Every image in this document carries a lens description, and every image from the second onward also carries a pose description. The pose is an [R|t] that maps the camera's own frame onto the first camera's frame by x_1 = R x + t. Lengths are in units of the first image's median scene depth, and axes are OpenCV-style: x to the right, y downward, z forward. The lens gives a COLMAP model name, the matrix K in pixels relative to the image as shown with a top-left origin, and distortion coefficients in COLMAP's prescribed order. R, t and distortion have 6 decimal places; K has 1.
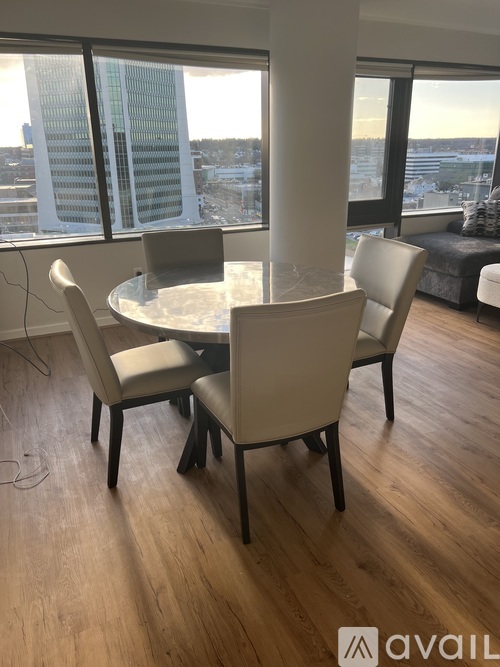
lens RADIAL K [[512.1, 0, 254.5], [0, 512.1, 331.8], [0, 0, 1]] dist [0.030337, -0.005954]
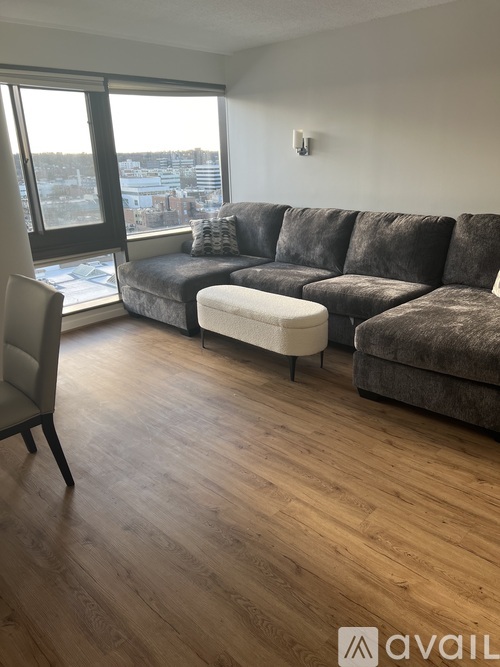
lens RADIAL K [[512.1, 0, 249.4], [0, 512.1, 334.0], [0, 0, 1]] dist [0.030337, -0.005954]
pose [[0.938749, -0.128829, 0.319614, 0.195323], [0.134675, 0.990882, 0.003845, -0.034170], [-0.317195, 0.039434, 0.947540, 0.066243]]
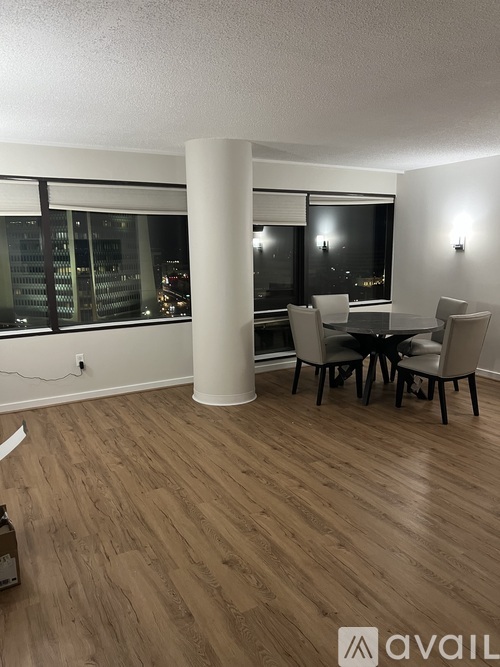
lens RADIAL K [[512.1, 0, 250.0], [0, 512.1, 333.3], [0, 0, 1]] dist [0.030337, -0.005954]
pose [[0.997411, -0.013649, 0.070603, 0.070896], [0.025615, 0.984858, -0.171460, 0.035406], [-0.067194, 0.172824, 0.982658, -0.172271]]
